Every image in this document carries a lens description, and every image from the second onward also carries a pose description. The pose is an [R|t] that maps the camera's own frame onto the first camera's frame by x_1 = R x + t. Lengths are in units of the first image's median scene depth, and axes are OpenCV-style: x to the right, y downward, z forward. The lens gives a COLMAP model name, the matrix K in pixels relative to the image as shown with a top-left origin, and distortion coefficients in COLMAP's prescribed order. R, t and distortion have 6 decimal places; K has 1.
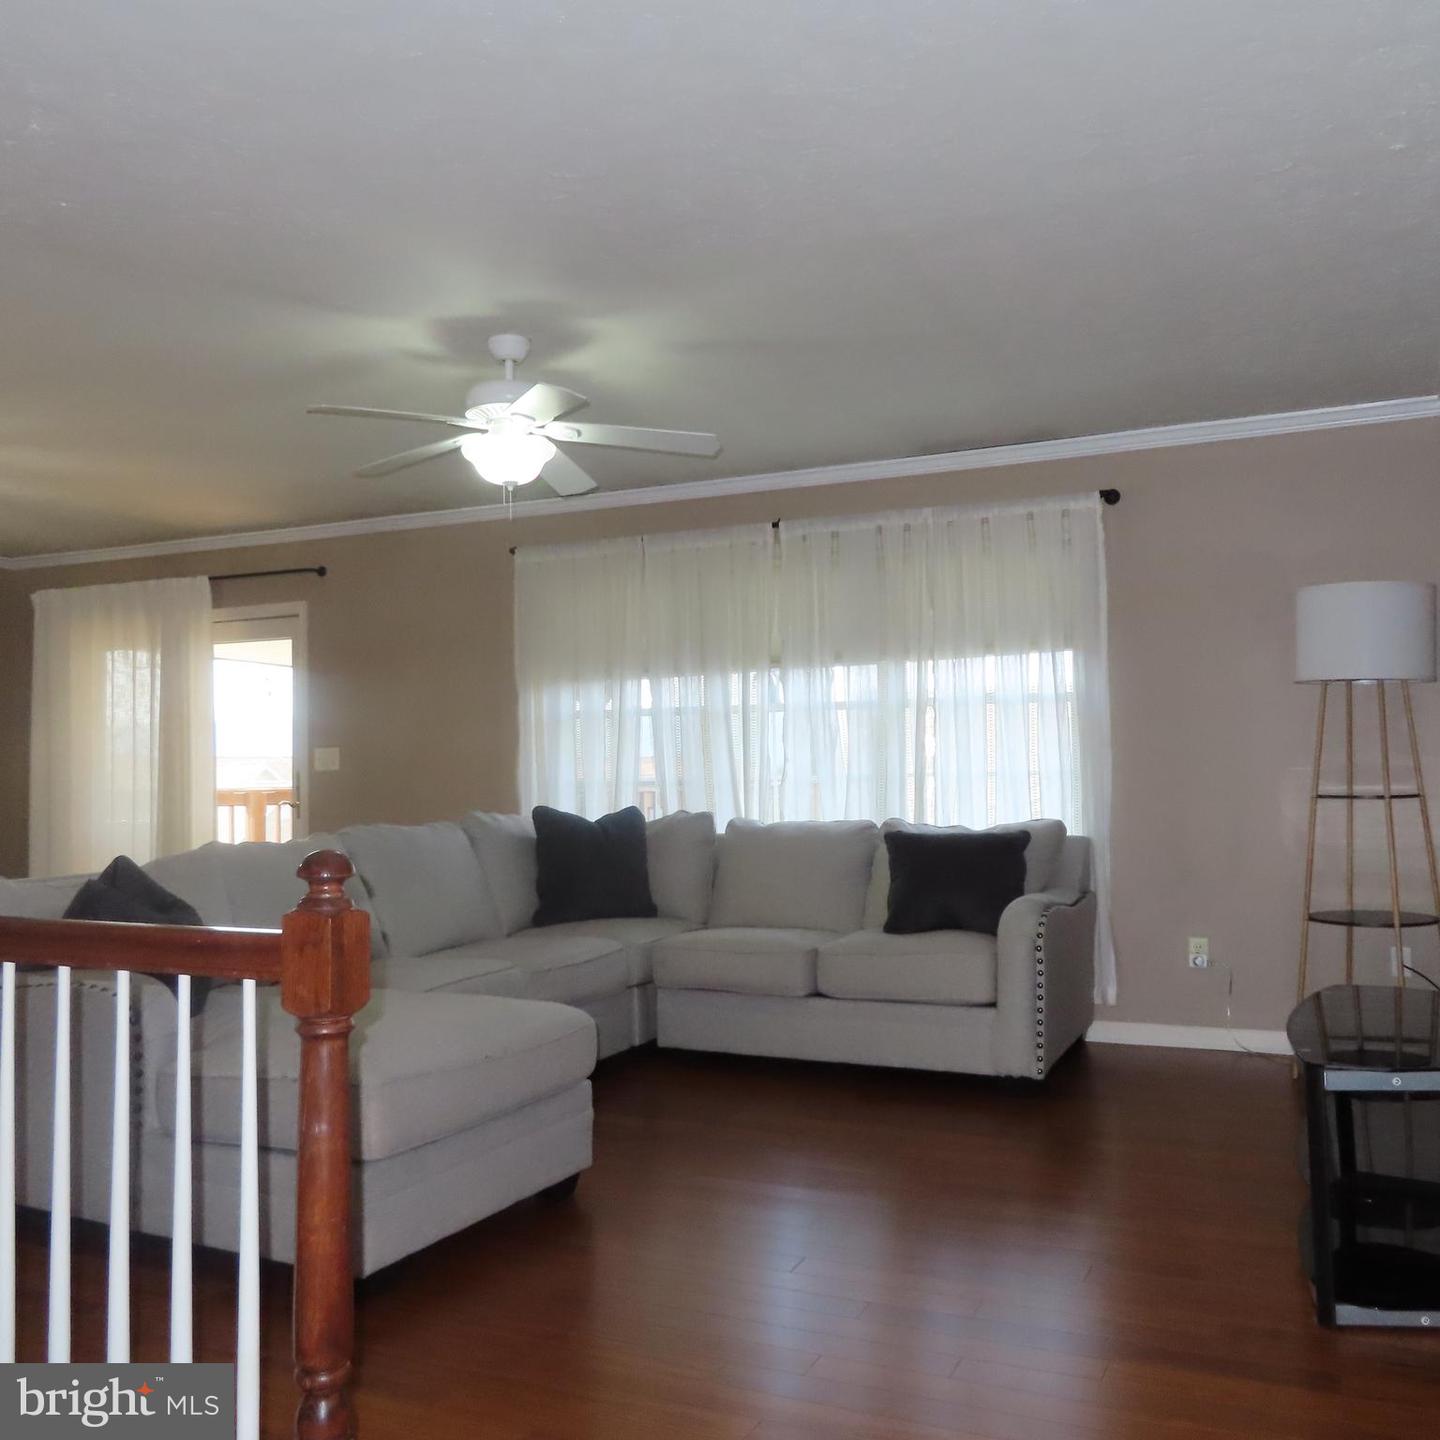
lens RADIAL K [[1368.3, 0, 720.0], [0, 1368.3, 720.0], [0, 0, 1]] dist [-0.010458, 0.001060]
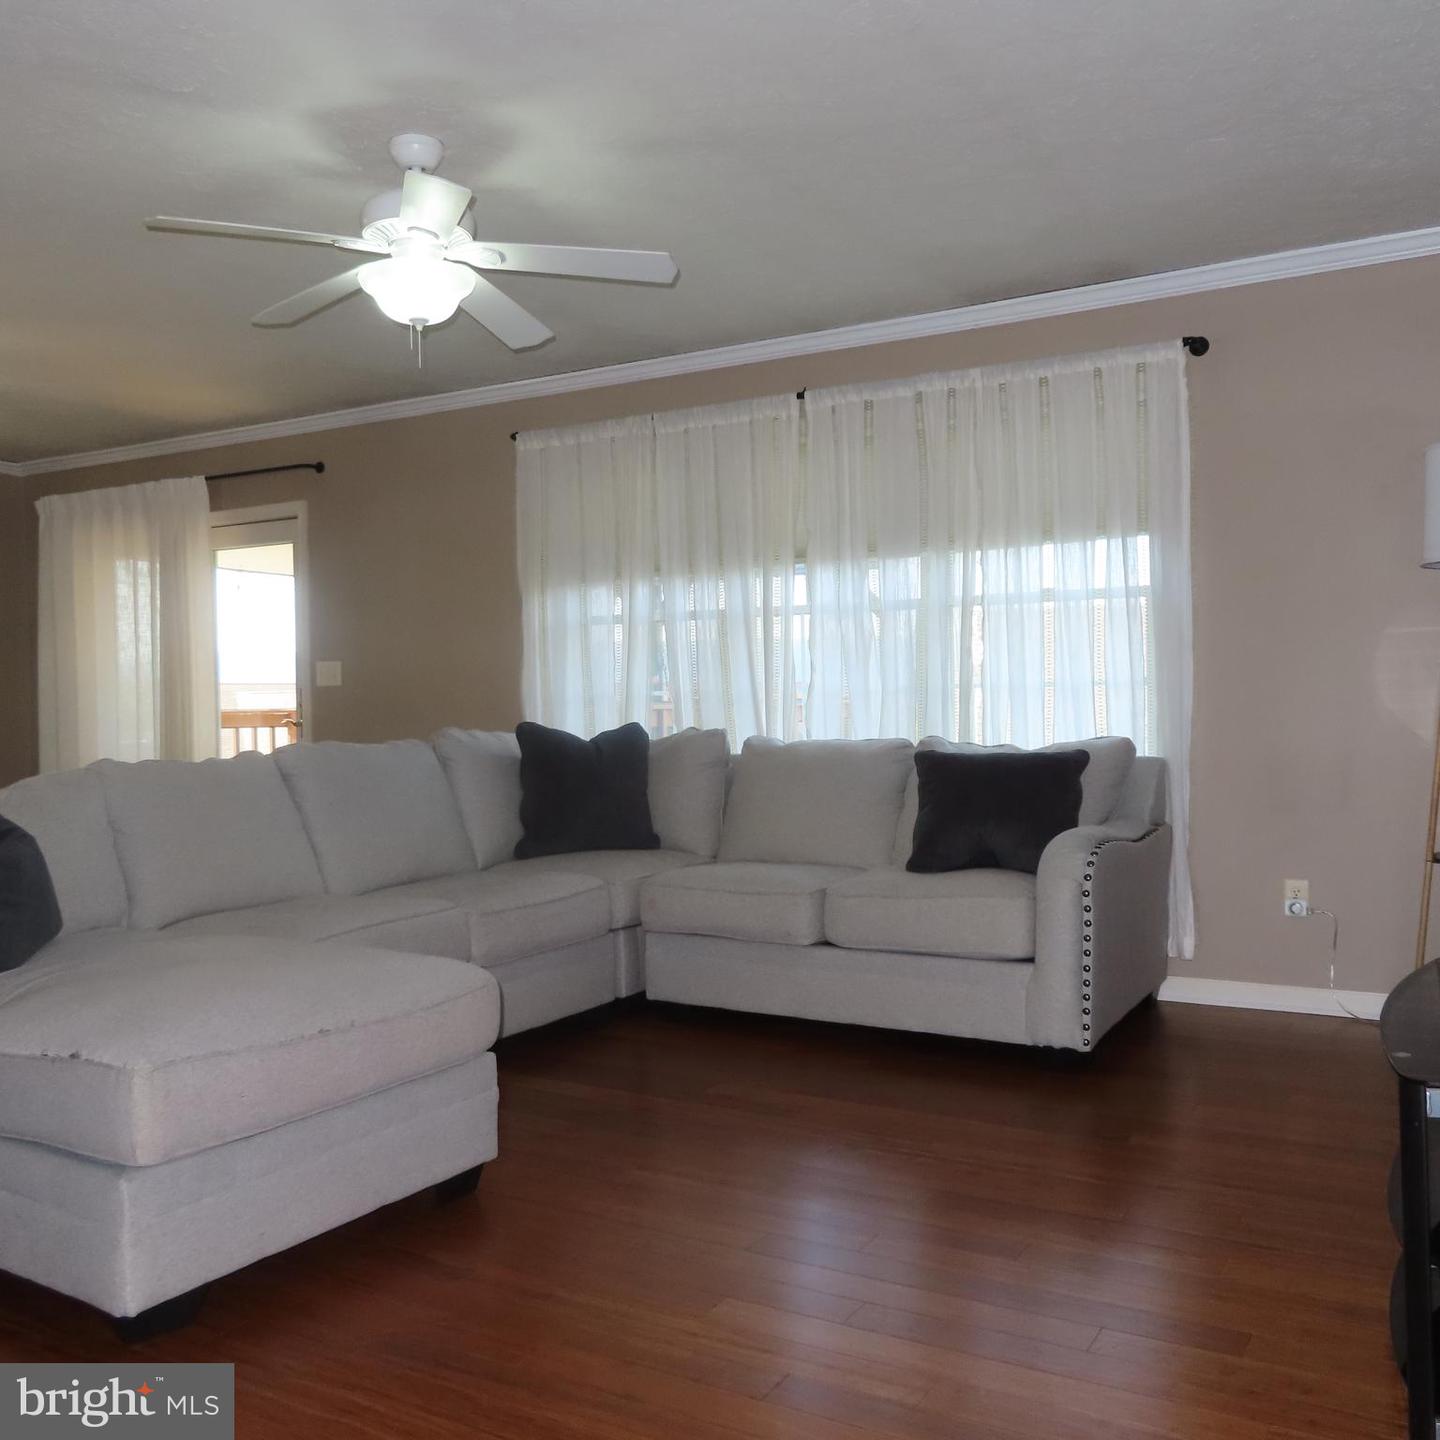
lens RADIAL K [[1368.3, 0, 720.0], [0, 1368.3, 720.0], [0, 0, 1]] dist [-0.010458, 0.001060]
pose [[0.995980, -0.000059, -0.089571, 0.073637], [0.004832, 0.998579, 0.053068, 0.016243], [0.089441, -0.053287, 0.994566, 0.145332]]
